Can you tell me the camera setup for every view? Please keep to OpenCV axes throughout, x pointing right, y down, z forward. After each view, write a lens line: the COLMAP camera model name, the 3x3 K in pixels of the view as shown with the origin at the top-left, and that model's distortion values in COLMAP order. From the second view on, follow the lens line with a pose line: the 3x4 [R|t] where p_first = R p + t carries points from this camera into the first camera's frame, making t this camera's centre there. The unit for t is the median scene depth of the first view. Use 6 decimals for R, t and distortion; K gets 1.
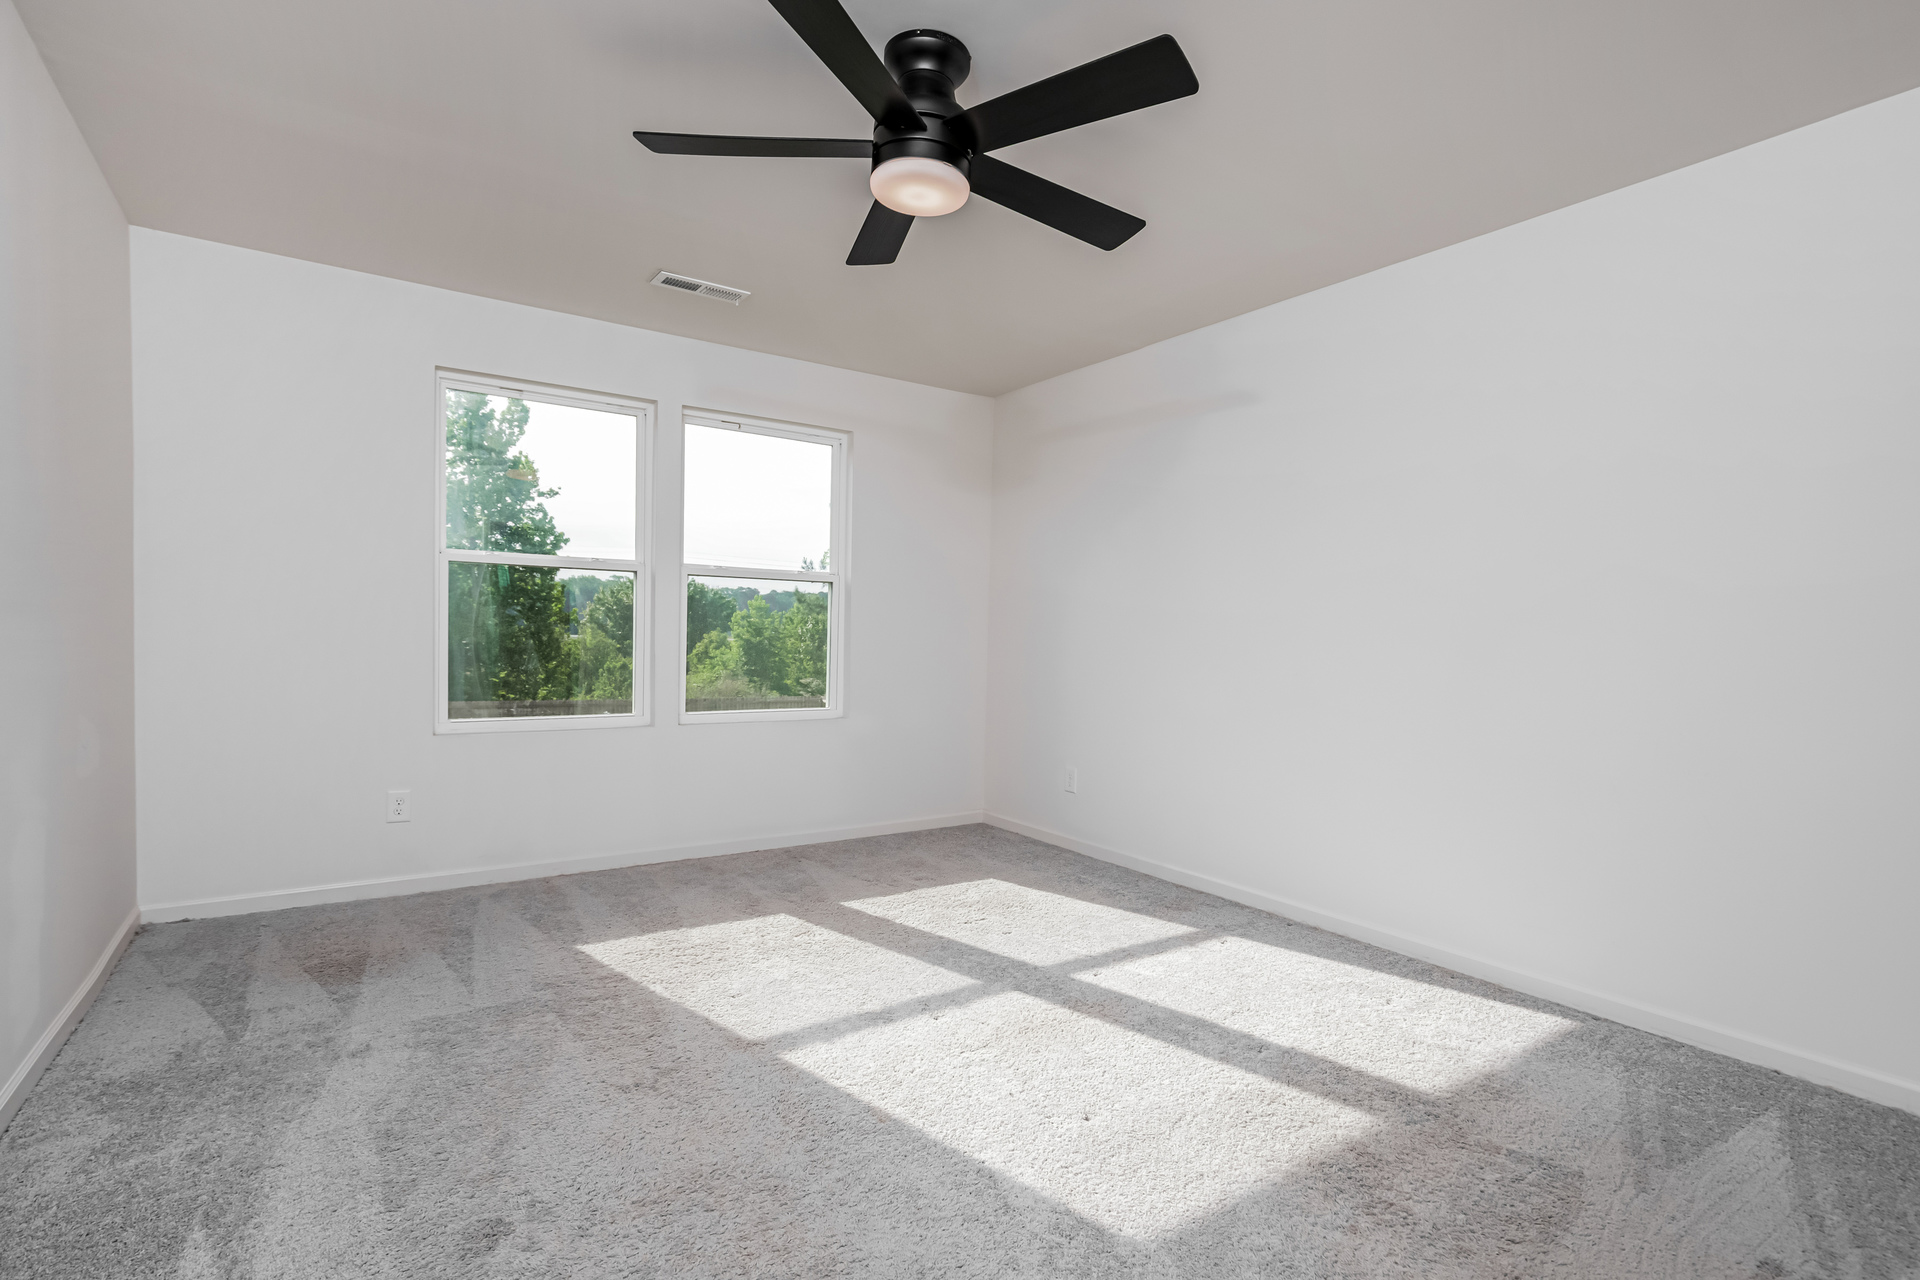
lens RADIAL K [[916.2, 0, 949.8], [0, 916.2, 633.4], [0, 0, 1]] dist [-0.006750, 0.000800]
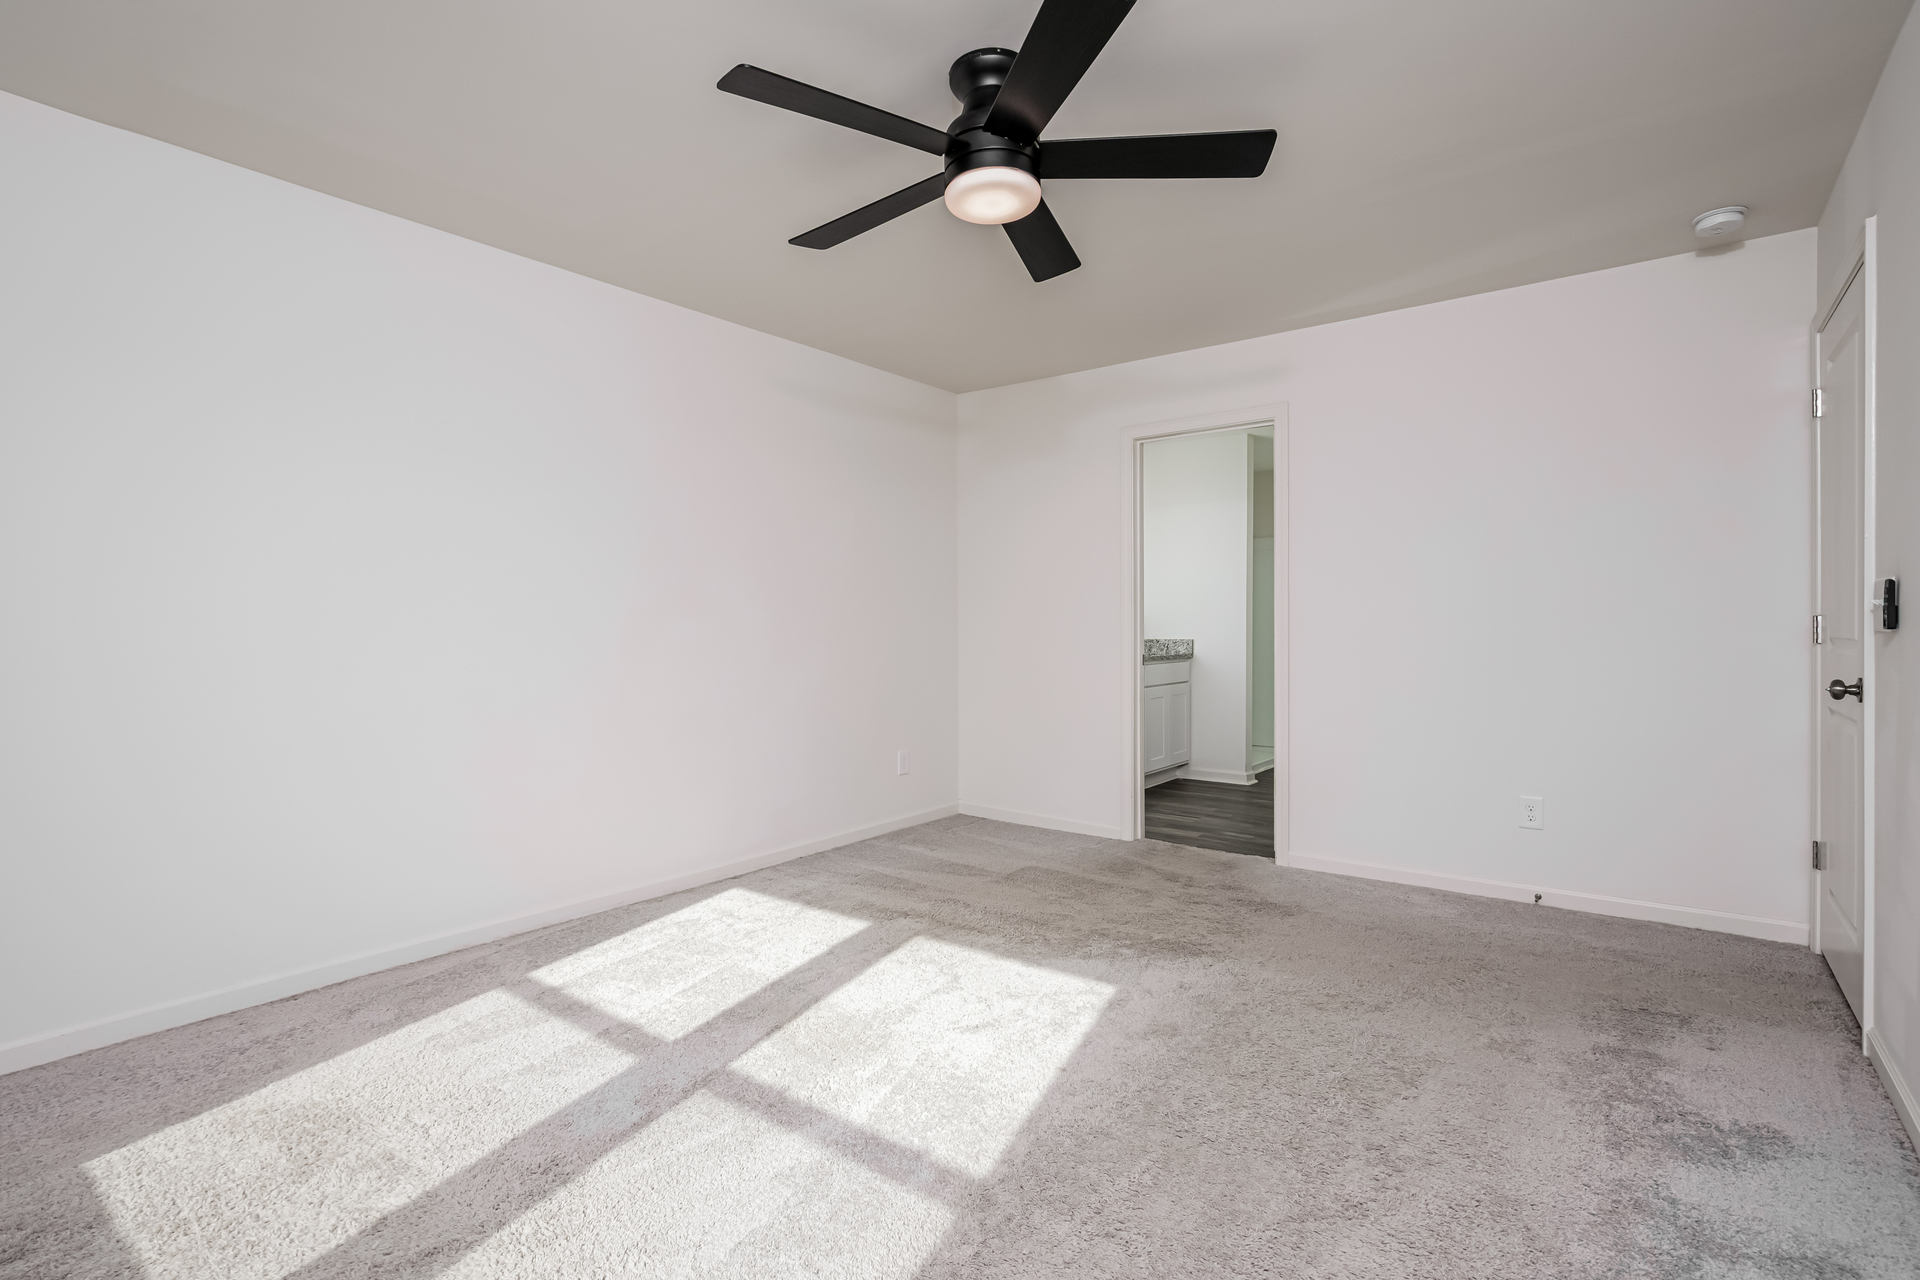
lens RADIAL K [[904.1, 0, 972.8], [0, 904.1, 621.0], [0, 0, 1]] dist [-0.015028, 0.007836]
pose [[-0.334346, -0.013844, 0.942349, -0.683817], [-0.007704, 0.999899, 0.011956, -0.012744], [-0.942419, -0.003262, -0.334419, 0.975108]]
